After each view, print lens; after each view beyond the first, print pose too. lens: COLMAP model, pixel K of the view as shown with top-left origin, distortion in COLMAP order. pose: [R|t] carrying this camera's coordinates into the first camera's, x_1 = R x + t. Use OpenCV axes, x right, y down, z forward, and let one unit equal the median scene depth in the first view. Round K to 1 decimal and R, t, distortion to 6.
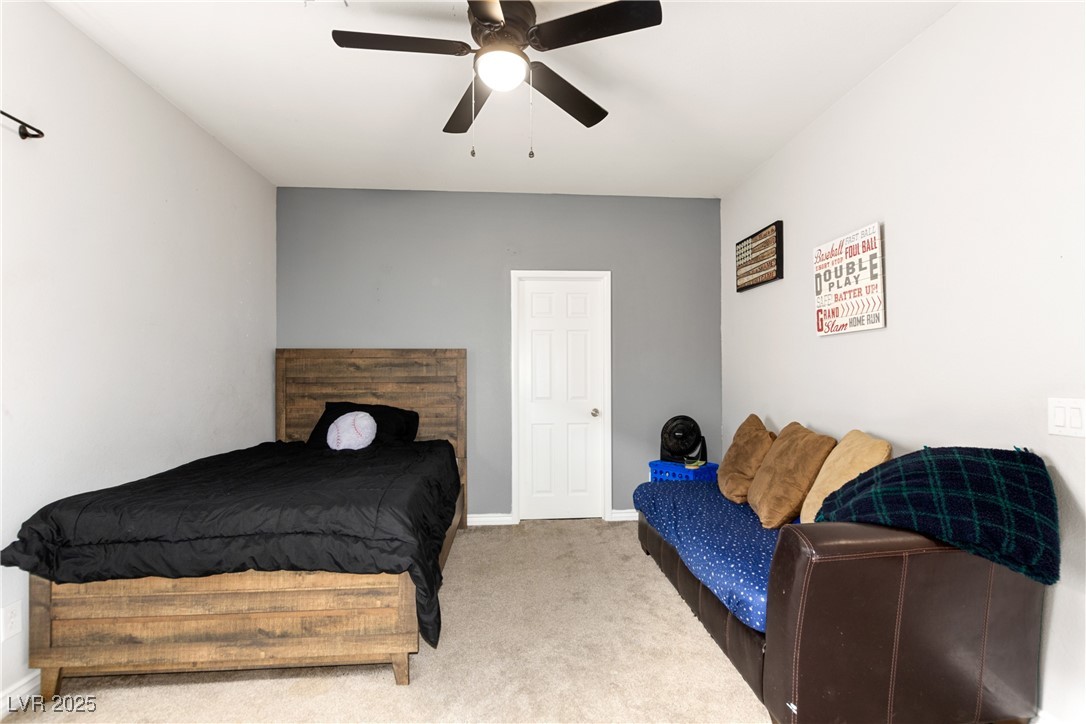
lens RADIAL K [[504.5, 0, 546.6], [0, 504.5, 368.2], [0, 0, 1]] dist [0.001312, -0.000299]
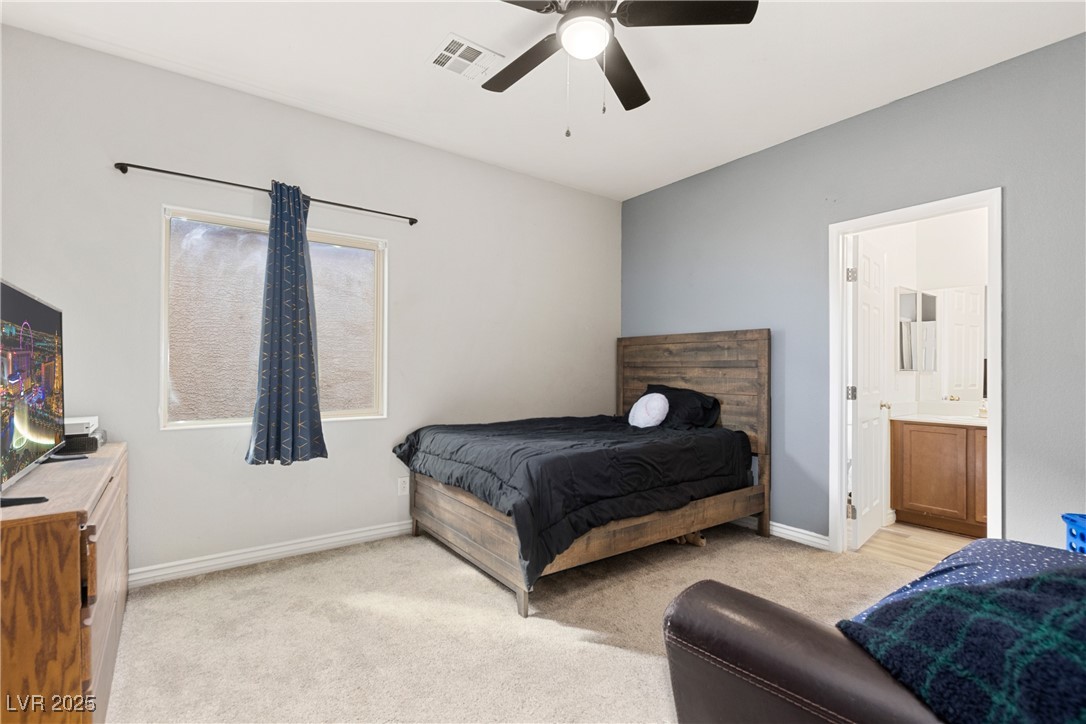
lens RADIAL K [[504.5, 0, 546.6], [0, 504.5, 368.2], [0, 0, 1]] dist [0.001312, -0.000299]
pose [[0.529440, 0.005612, -0.848329, 0.377135], [-0.004404, 0.999983, 0.003866, 0.028147], [0.848336, 0.001689, 0.529455, 0.225081]]
